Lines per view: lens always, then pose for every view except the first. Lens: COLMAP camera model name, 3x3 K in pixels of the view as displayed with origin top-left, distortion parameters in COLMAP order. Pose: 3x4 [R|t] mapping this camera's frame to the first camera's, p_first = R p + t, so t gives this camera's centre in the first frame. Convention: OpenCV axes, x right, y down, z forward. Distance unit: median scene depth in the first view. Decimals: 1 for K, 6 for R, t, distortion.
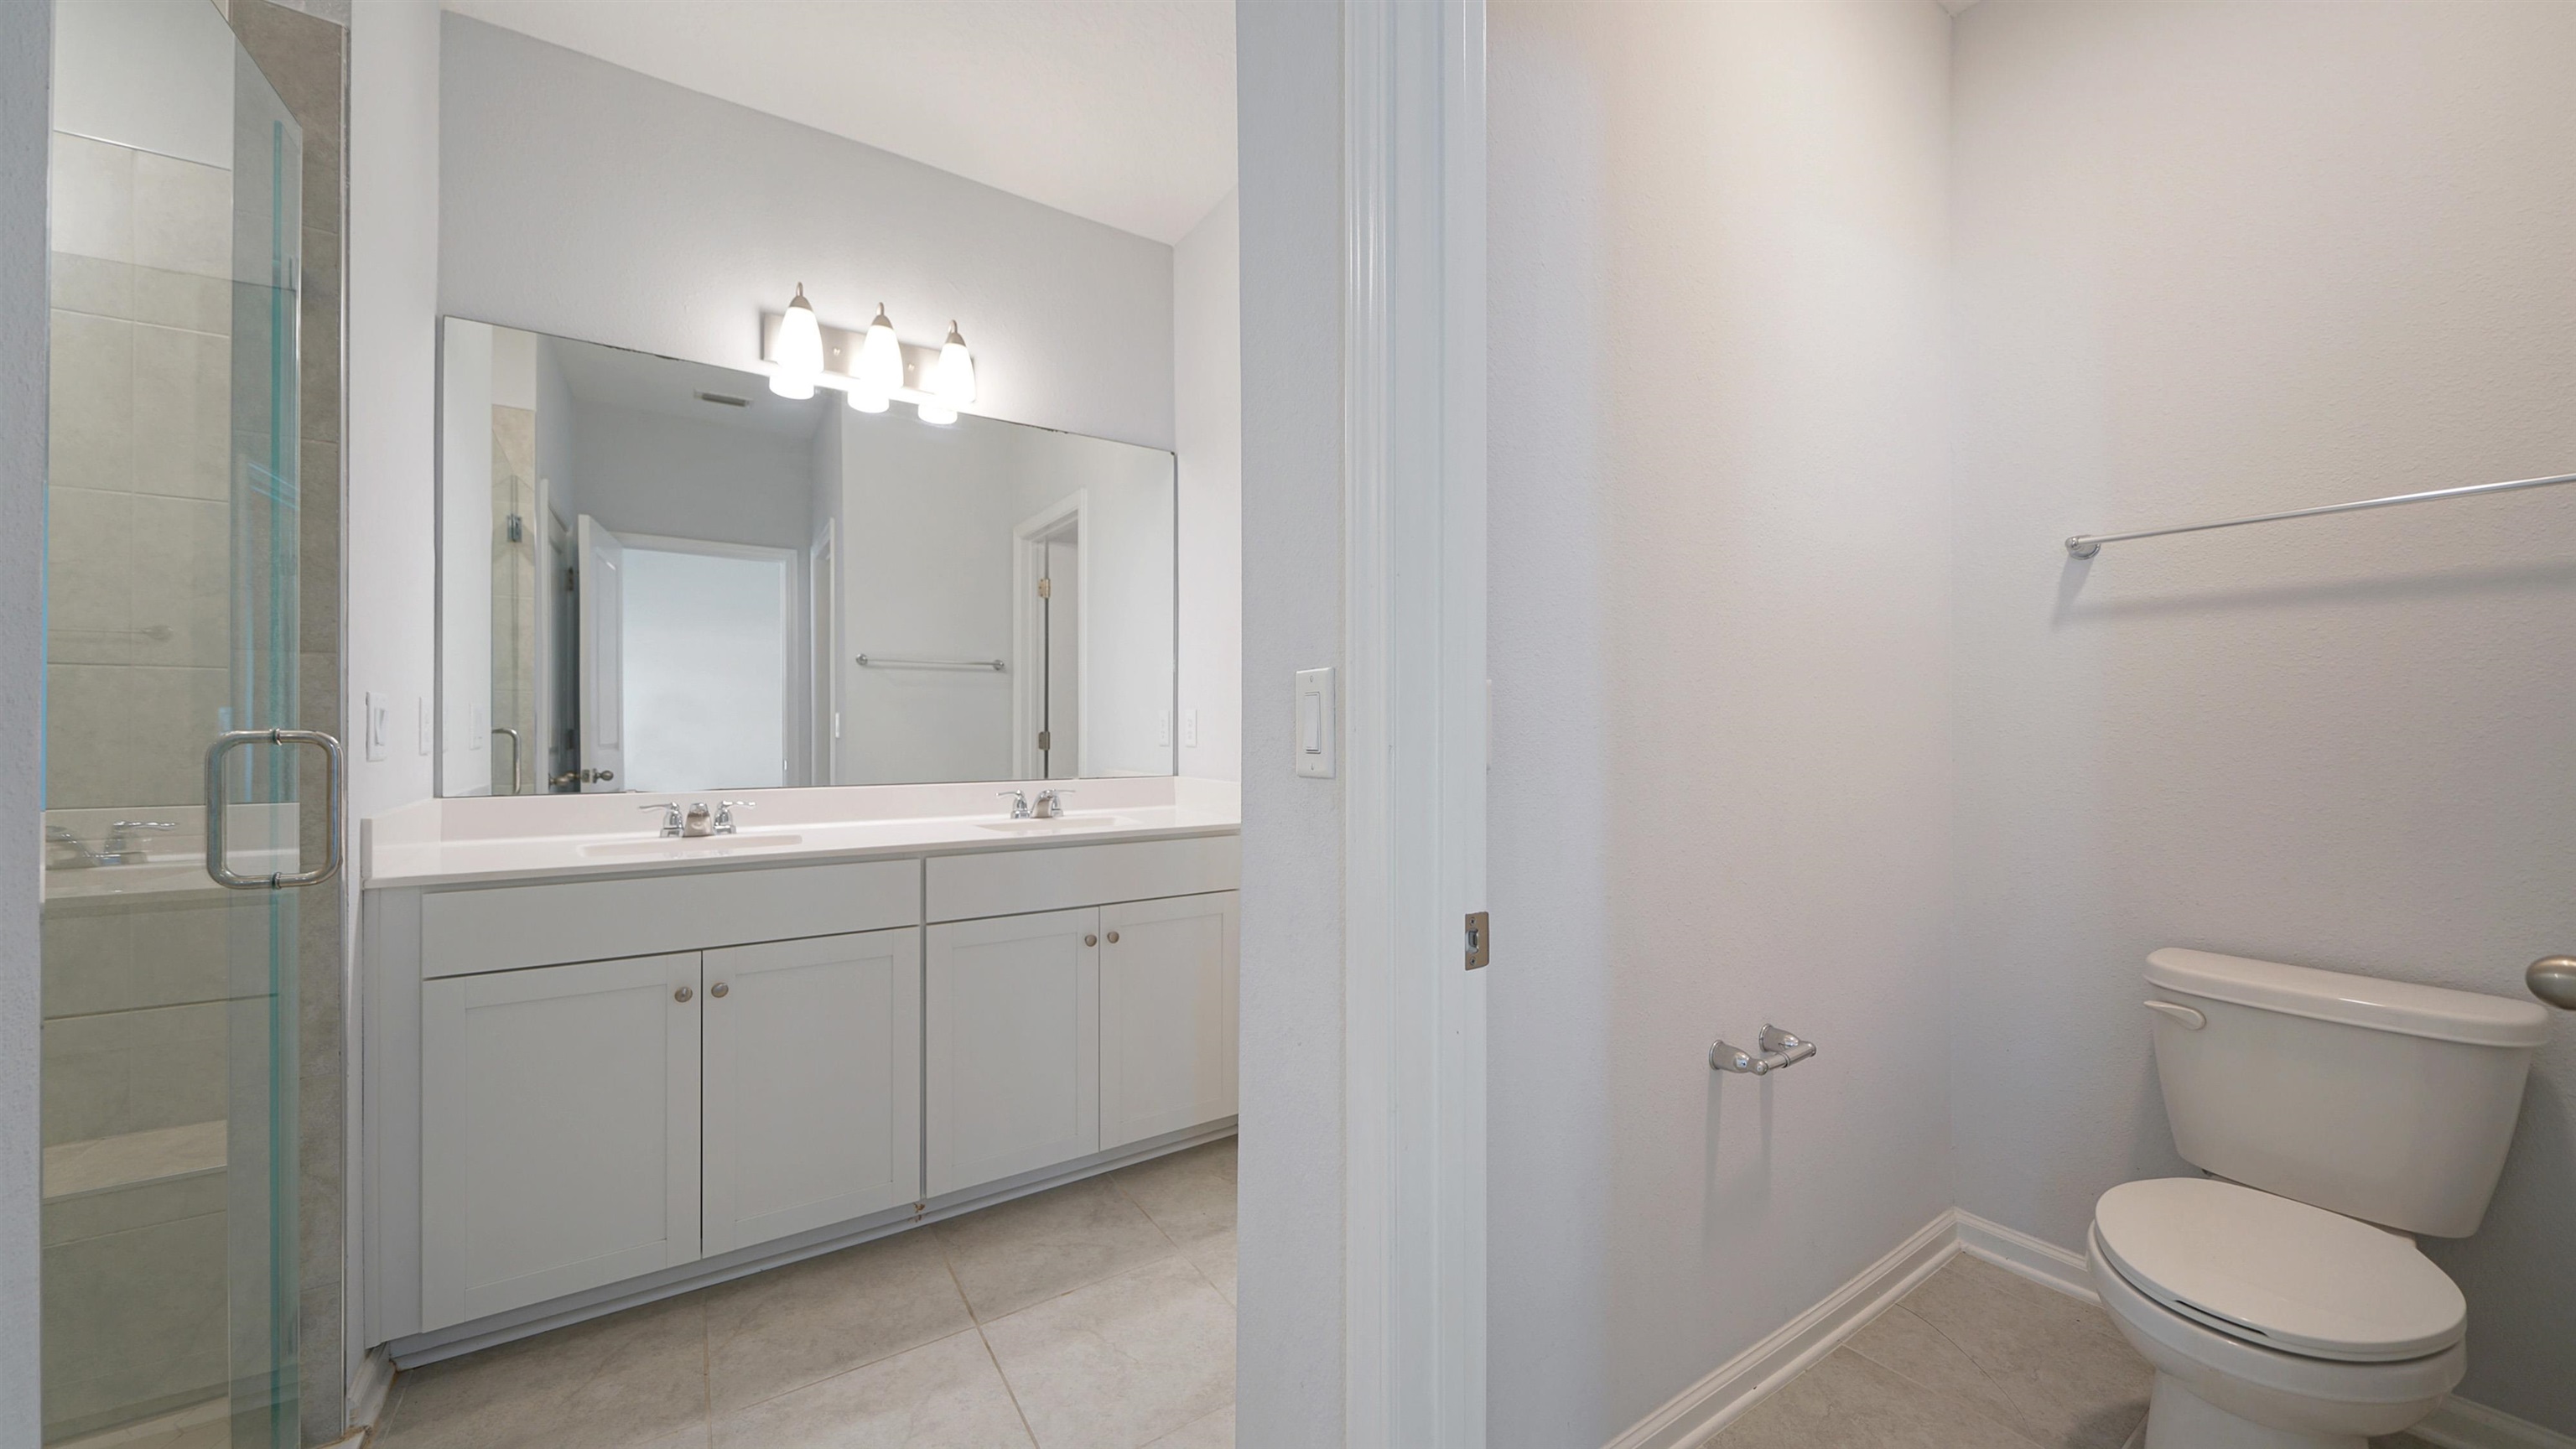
lens RADIAL K [[903.6, 0, 1295.0], [0, 903.6, 723.7], [0, 0, 1]] dist [-0.001074, -0.000990]
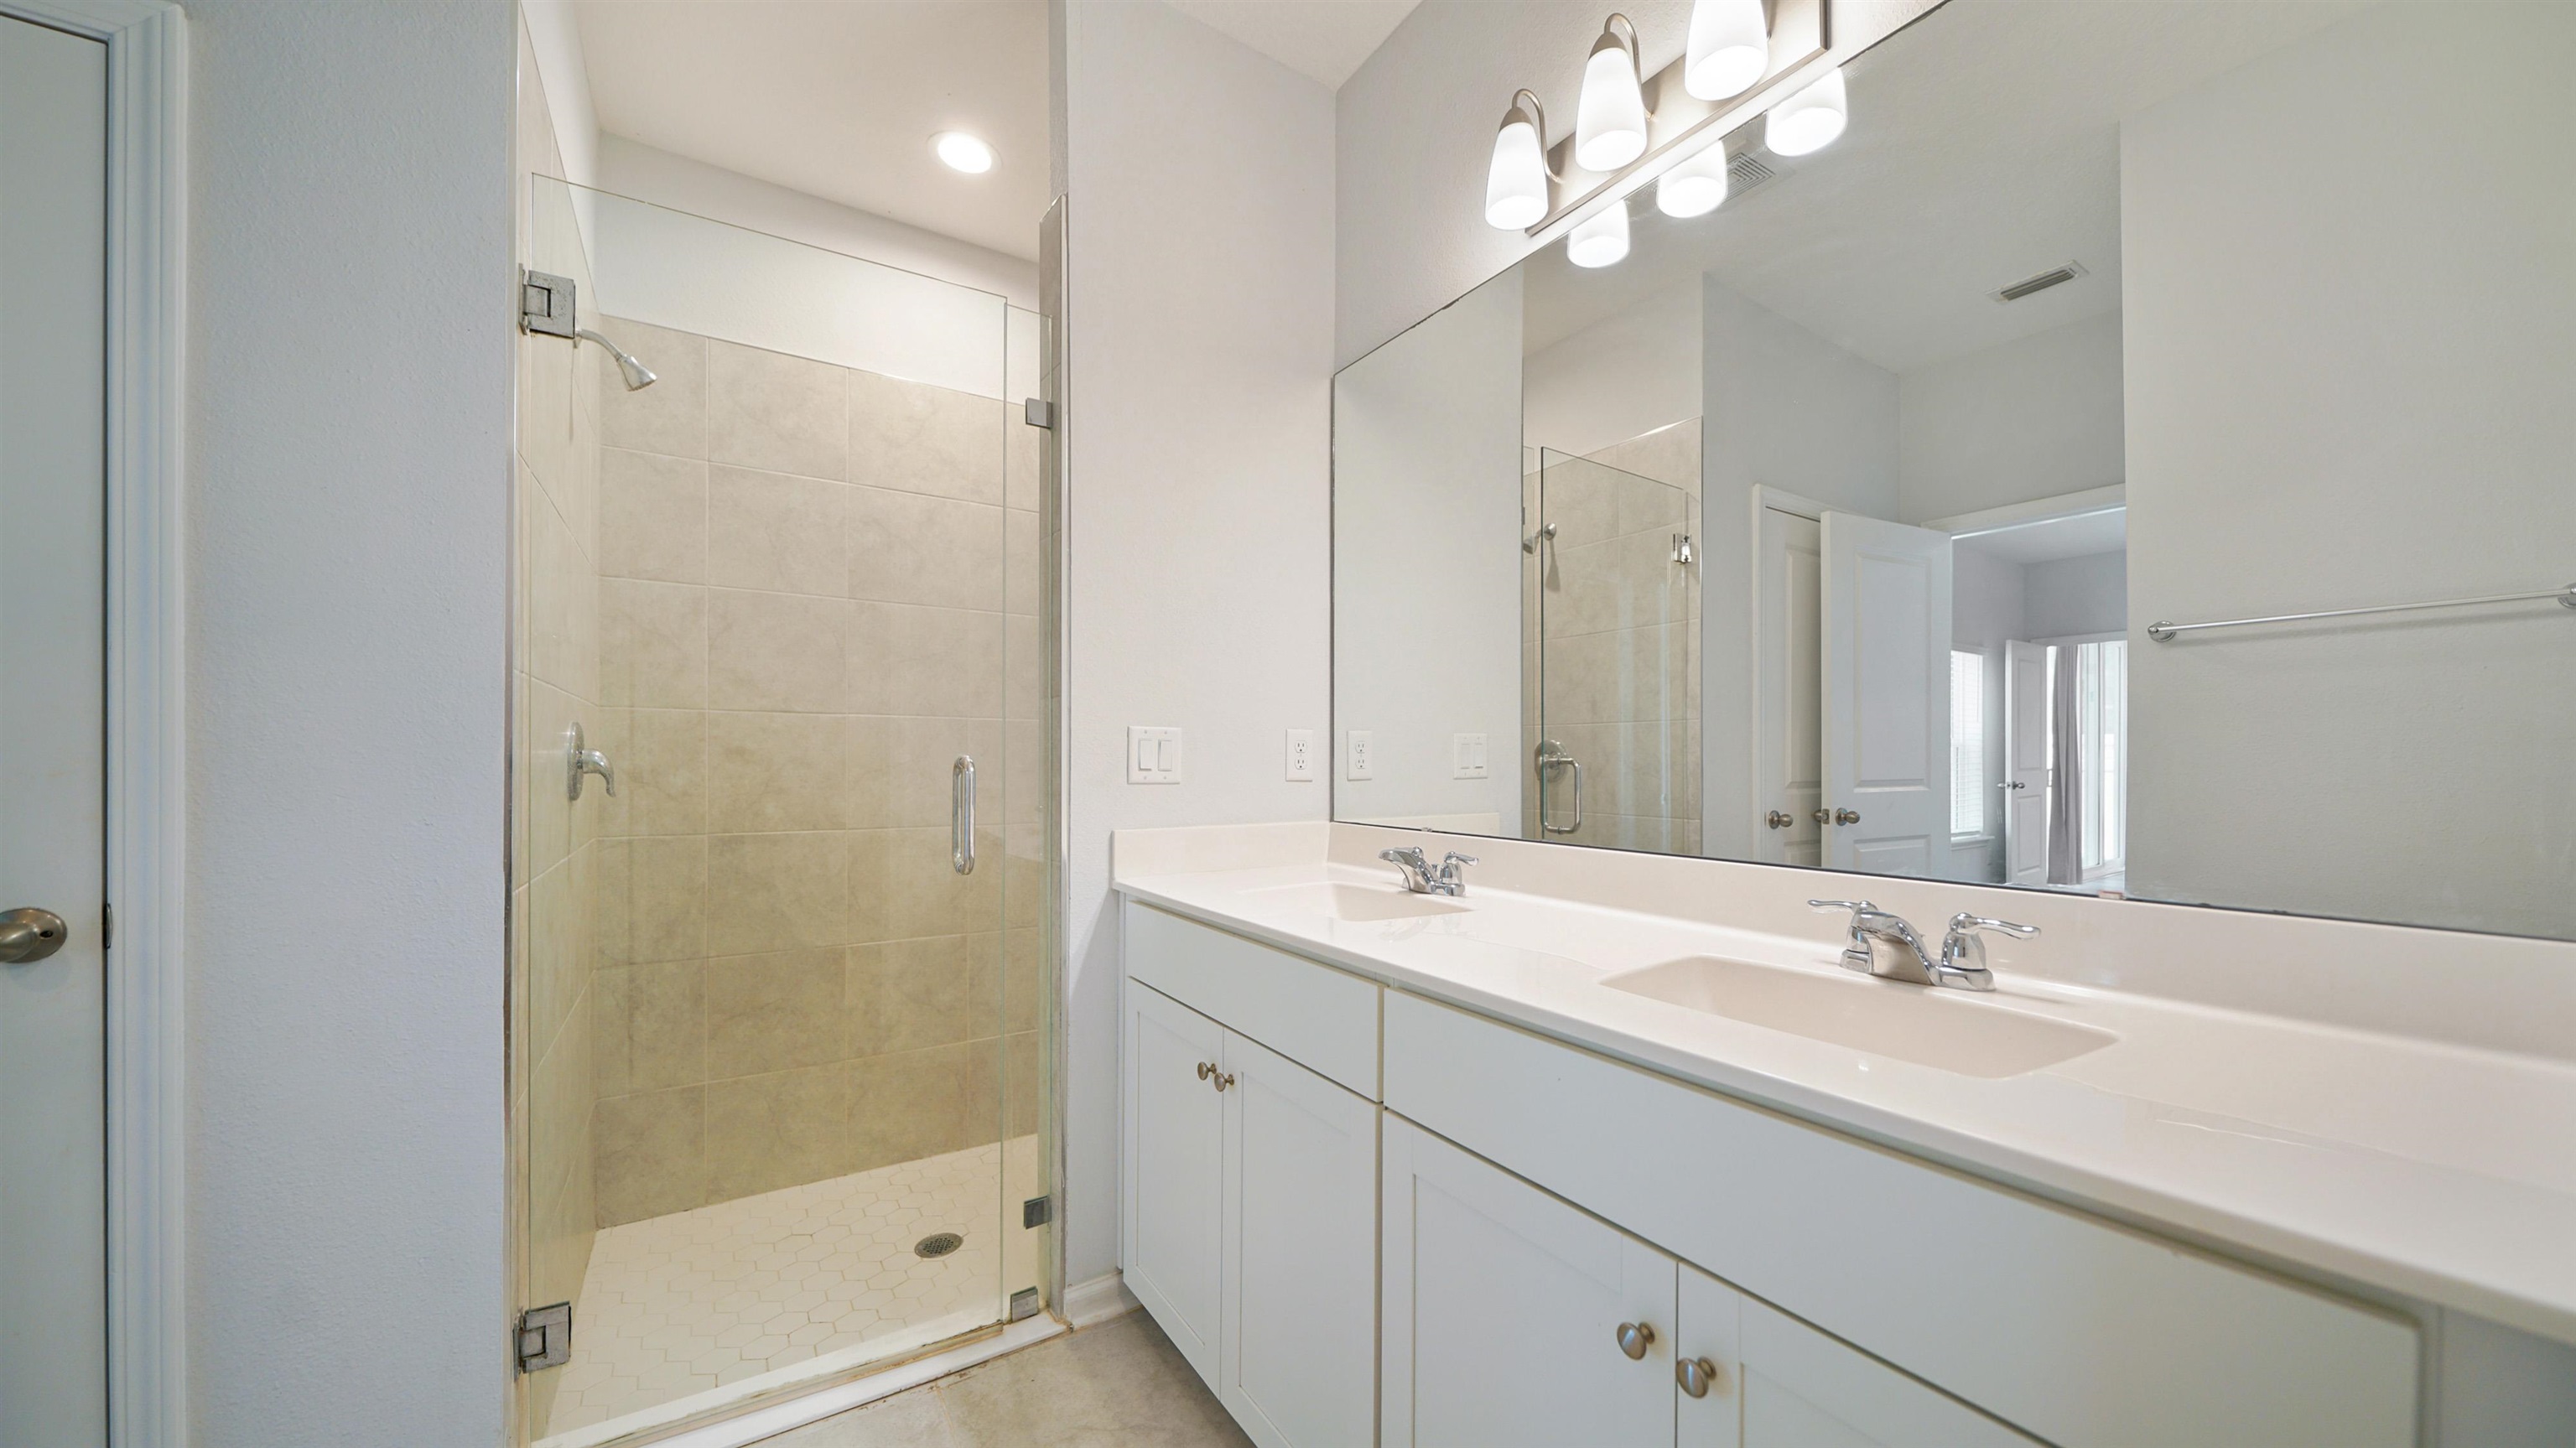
lens RADIAL K [[903.6, 0, 1293.4], [0, 903.6, 759.9], [0, 0, 1]] dist [-0.001074, -0.000990]
pose [[-0.019078, -0.004940, -0.999806, 0.093526], [0.003173, 0.999982, -0.005001, 0.008853], [0.999813, -0.003268, -0.019062, 0.625371]]
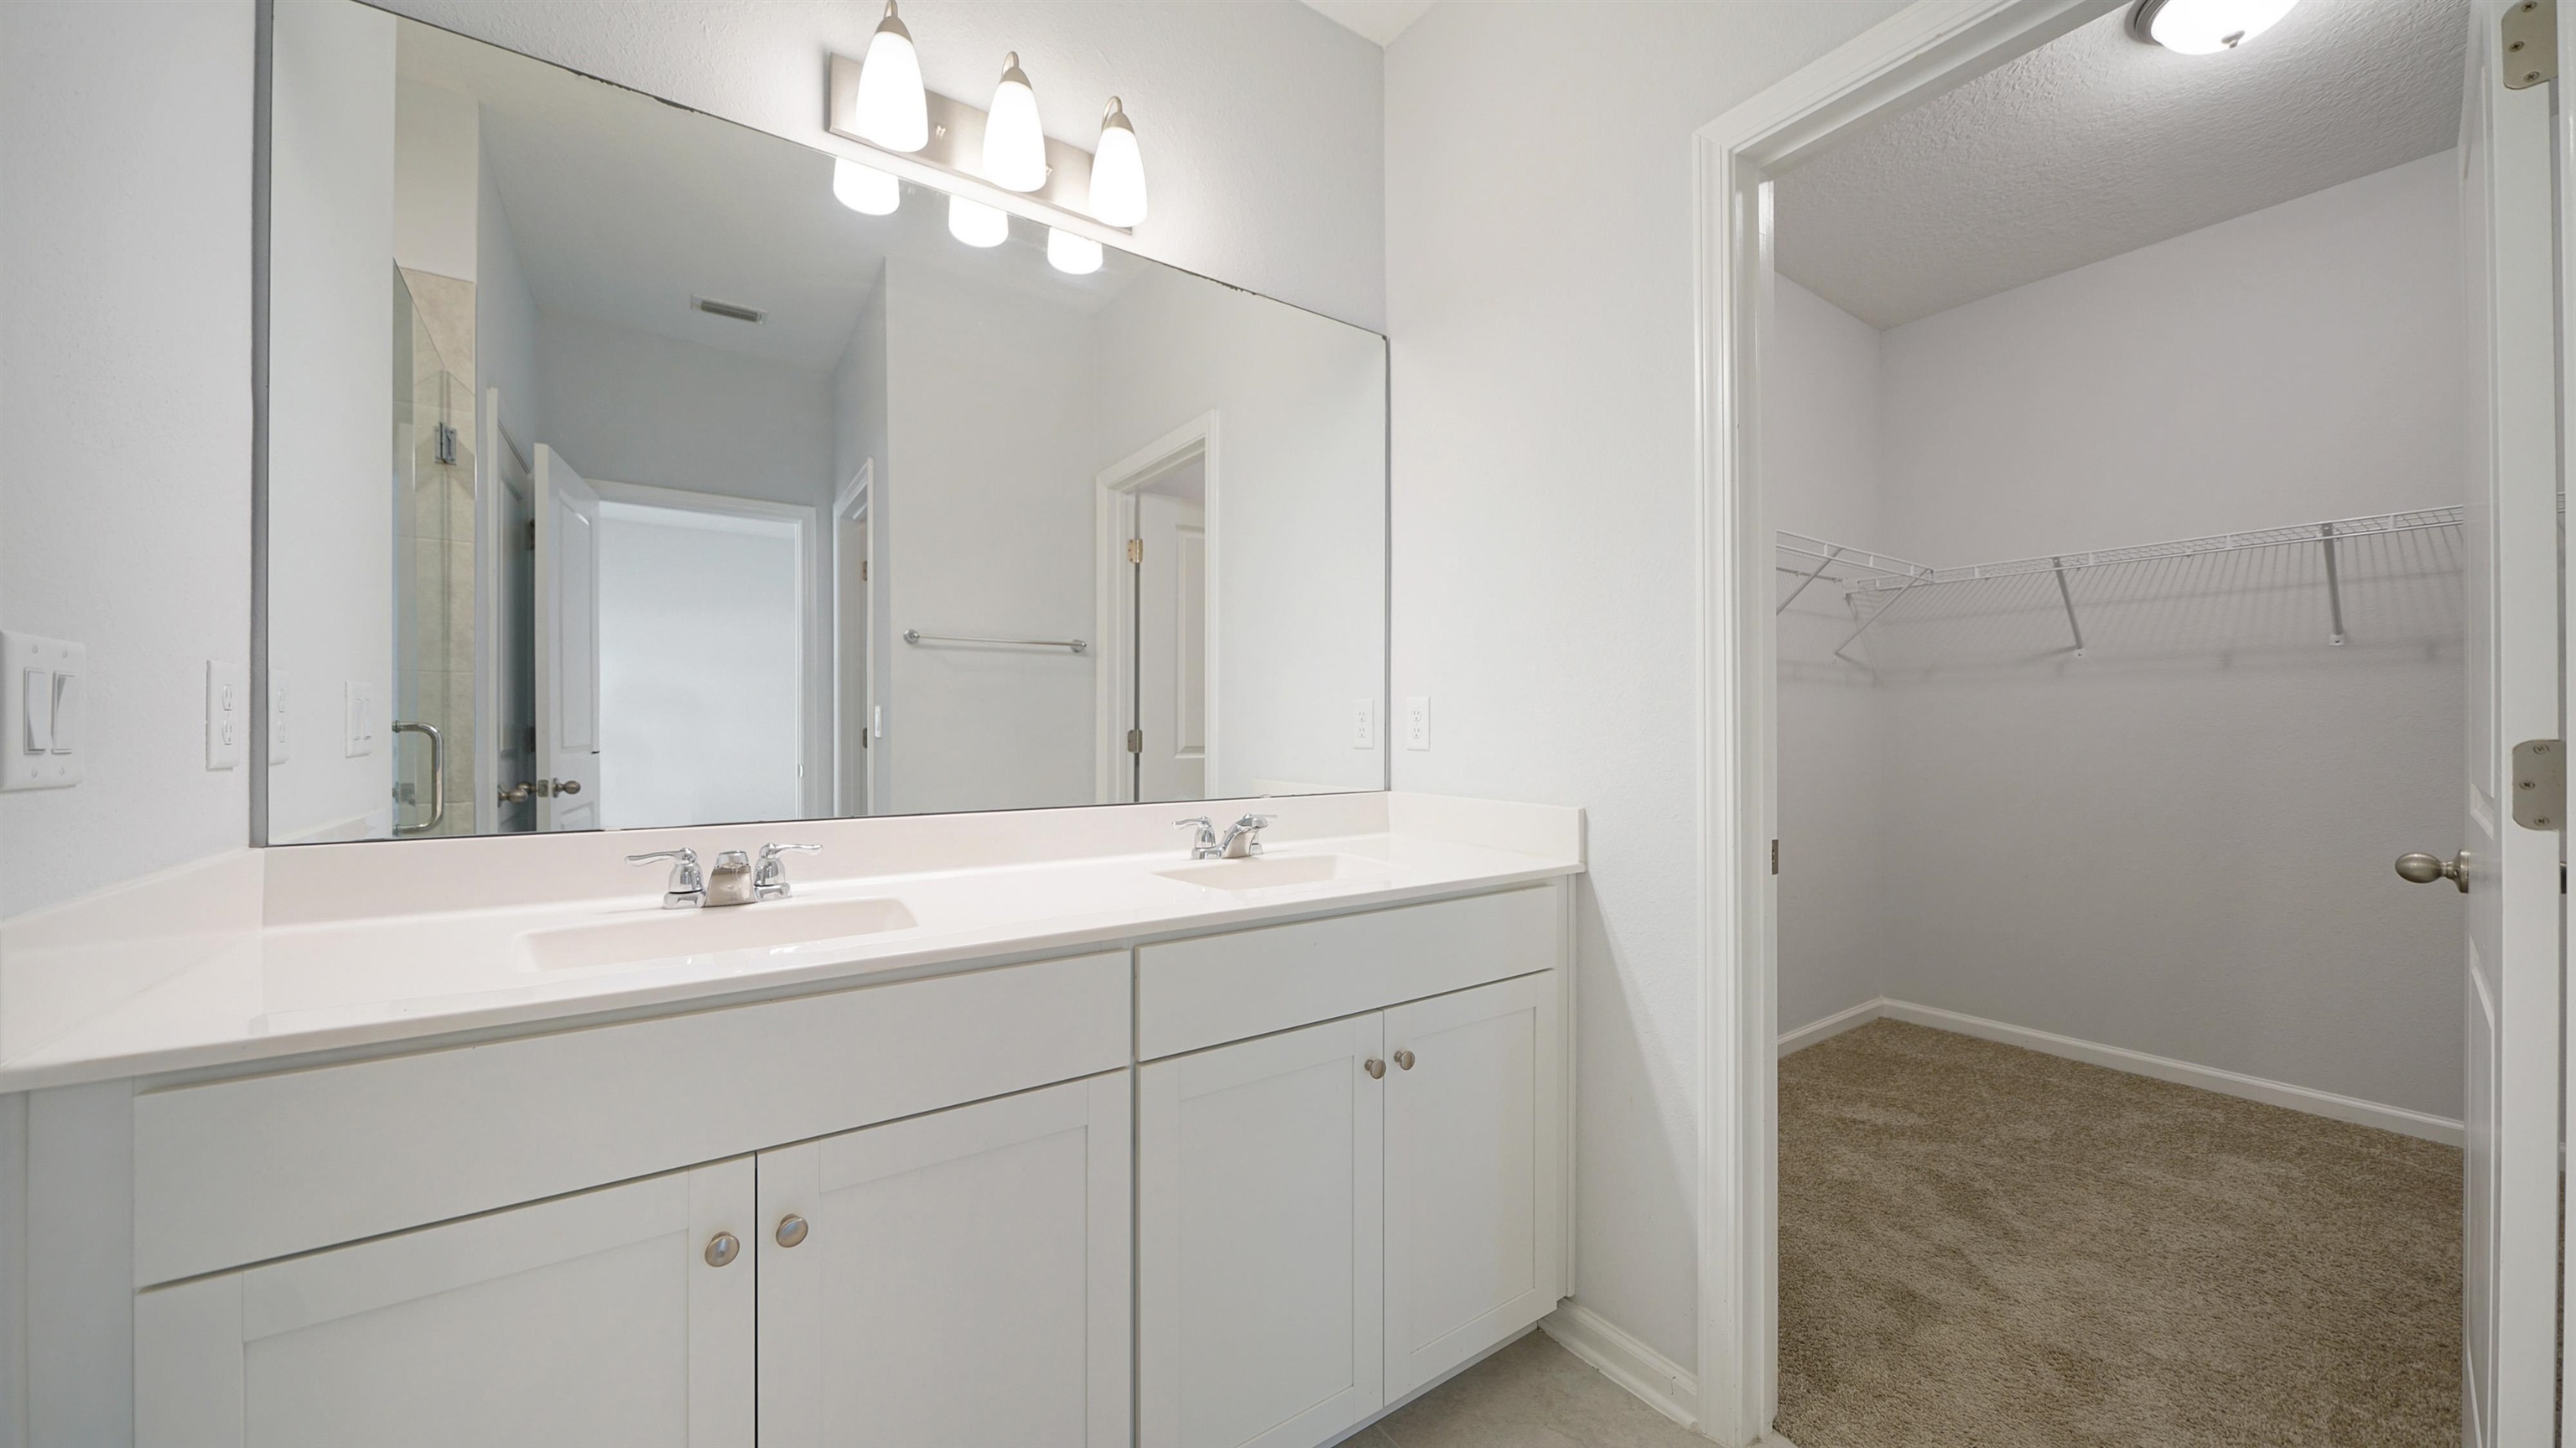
lens RADIAL K [[903.6, 0, 1299.4], [0, 903.6, 723.0], [0, 0, 1]] dist [-0.001074, -0.000990]
pose [[0.999807, -0.000403, 0.019667, -0.208208], [0.000422, 0.999999, -0.000974, 0.004976], [-0.019666, 0.000982, 0.999806, 0.280224]]
